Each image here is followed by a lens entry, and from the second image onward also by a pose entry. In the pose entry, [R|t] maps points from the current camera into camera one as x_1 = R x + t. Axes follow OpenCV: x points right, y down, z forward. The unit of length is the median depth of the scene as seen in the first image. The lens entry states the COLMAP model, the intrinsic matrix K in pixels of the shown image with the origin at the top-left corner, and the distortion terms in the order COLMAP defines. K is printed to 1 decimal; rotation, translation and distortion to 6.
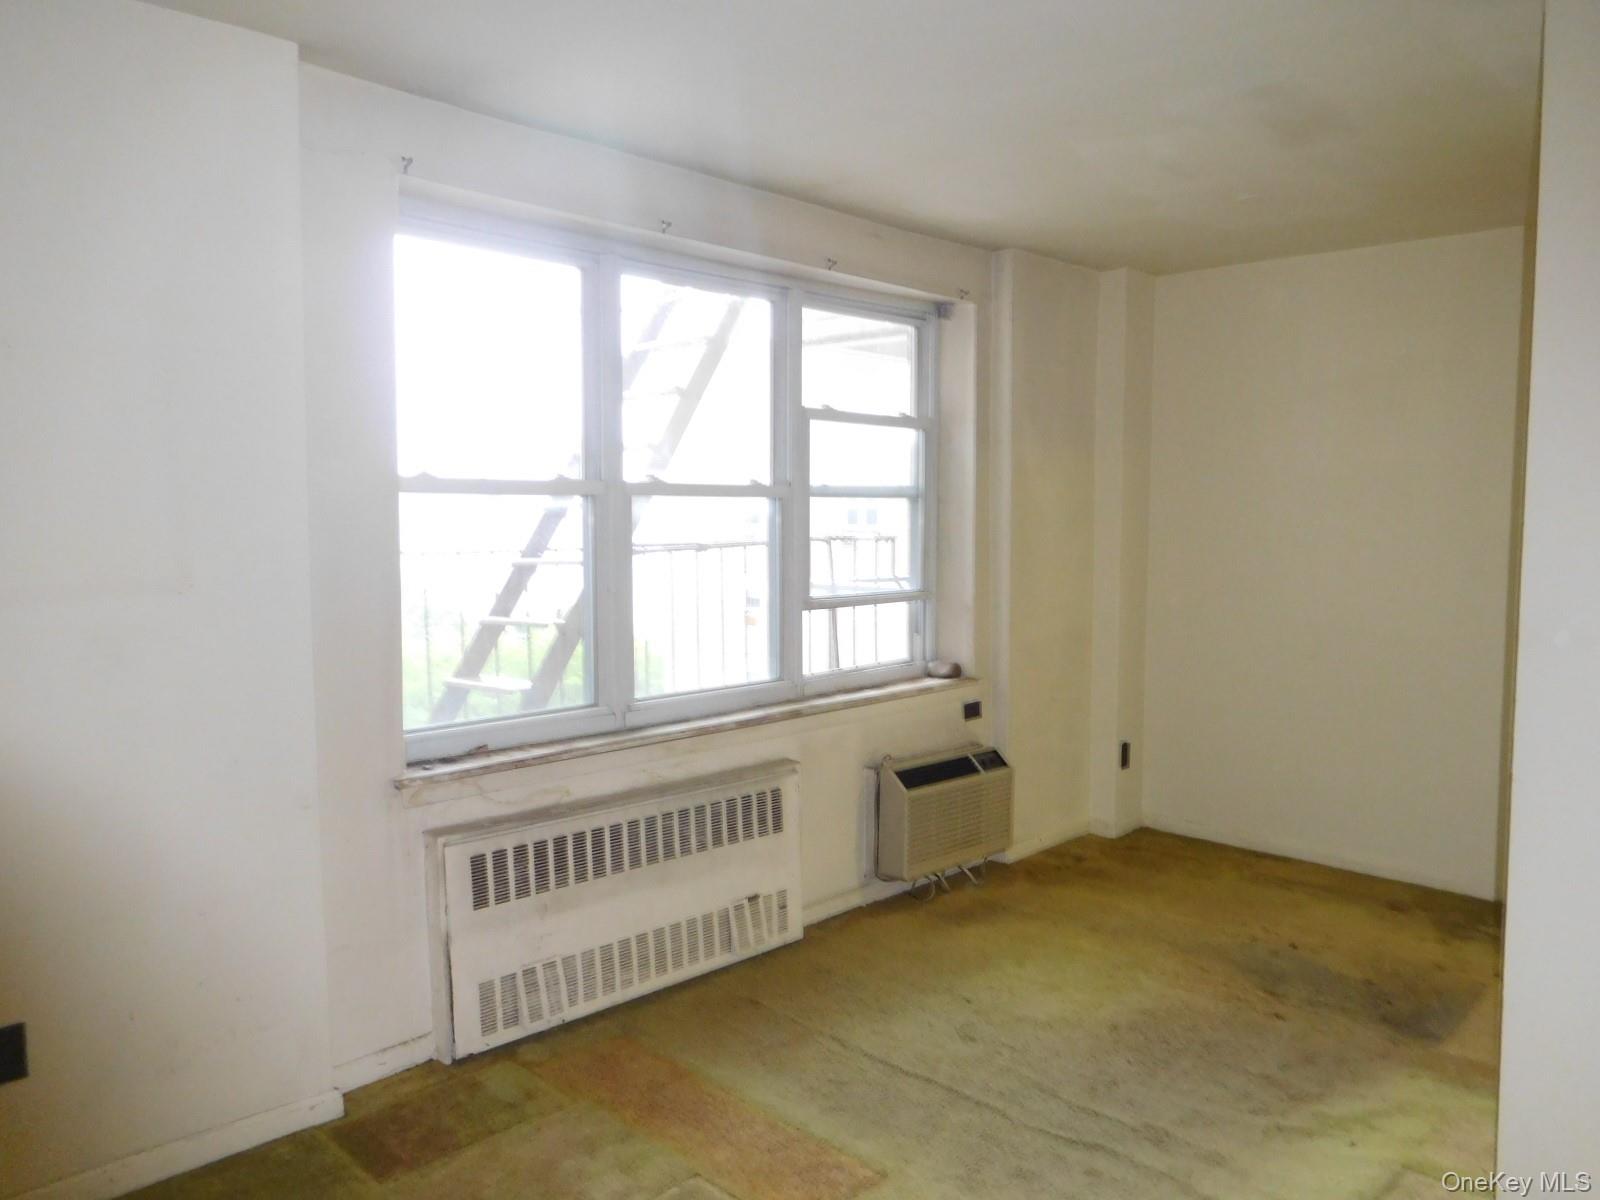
lens RADIAL K [[1190.7, 0, 794.9], [0, 1190.7, 605.5], [0, 0, 1]] dist [-0.028656, 0.001221]
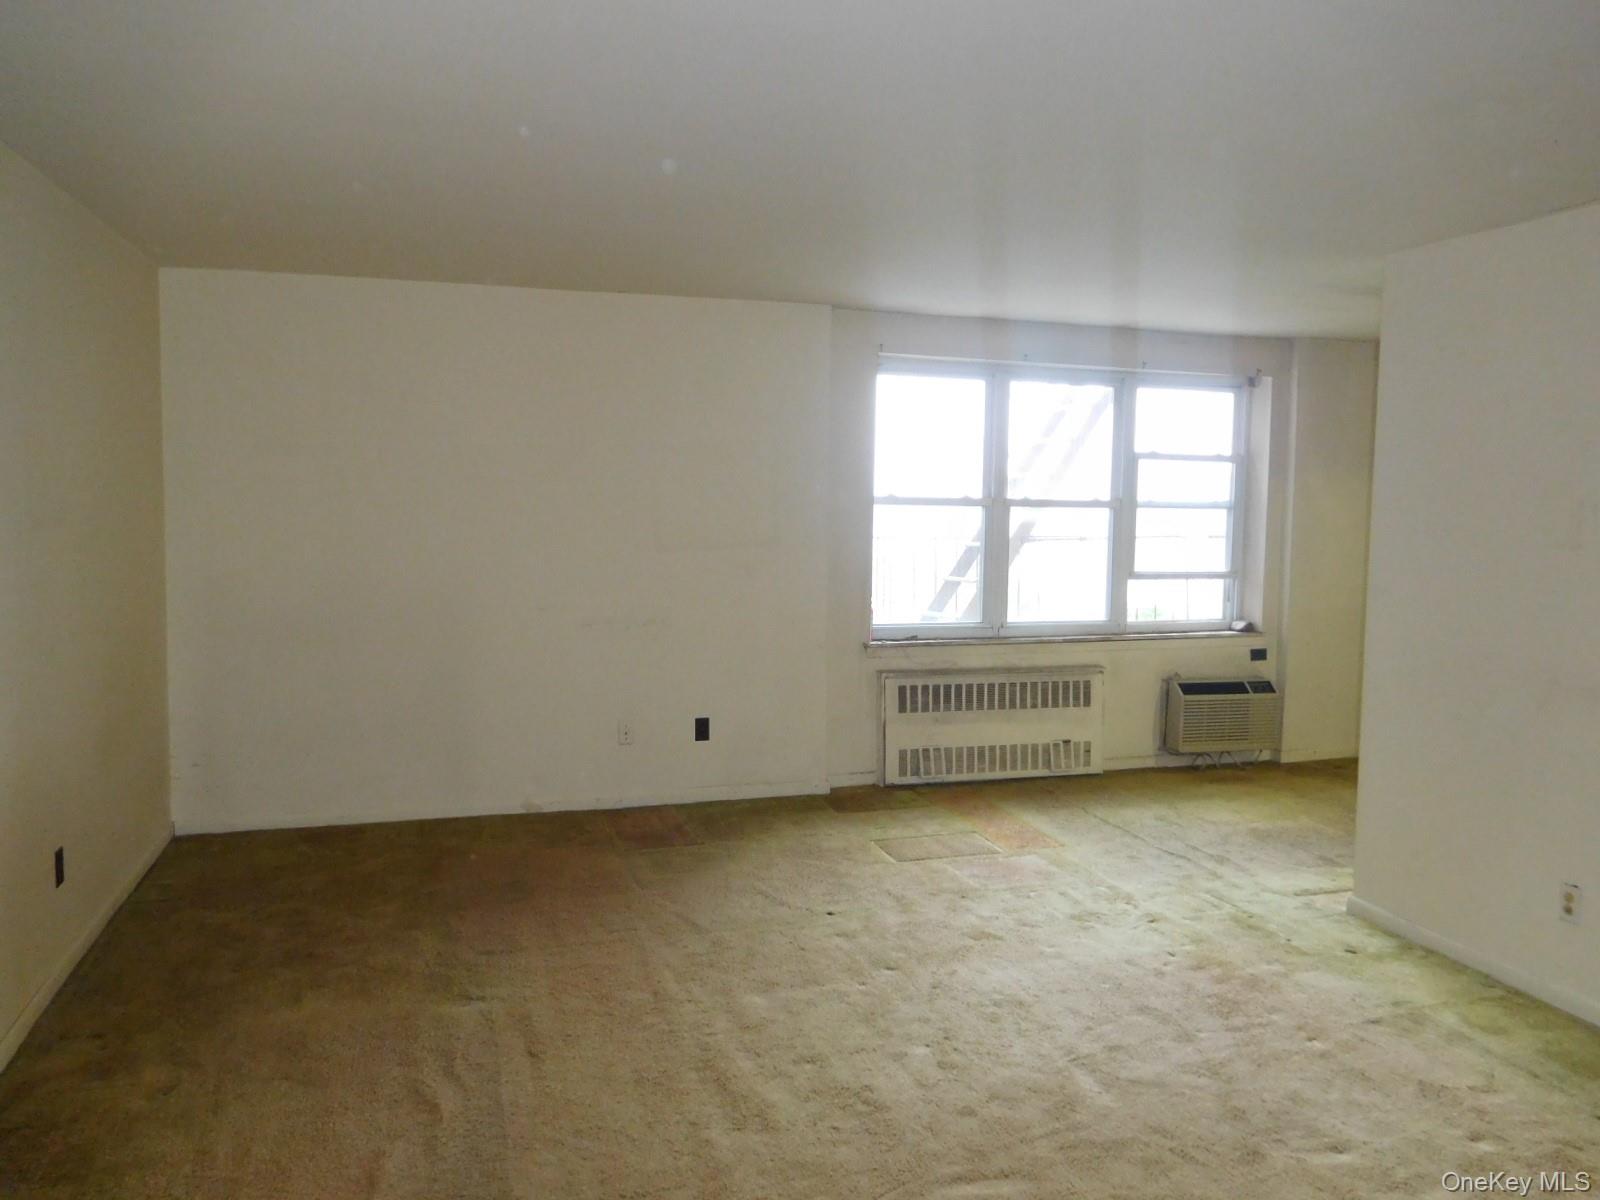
lens RADIAL K [[1190.7, 0, 794.9], [0, 1190.7, 605.5], [0, 0, 1]] dist [-0.028656, 0.001221]
pose [[0.877297, 0.052638, -0.477052, 0.431703], [-0.051094, 0.998562, 0.016218, 0.042276], [0.477220, 0.010146, 0.878725, -0.702290]]
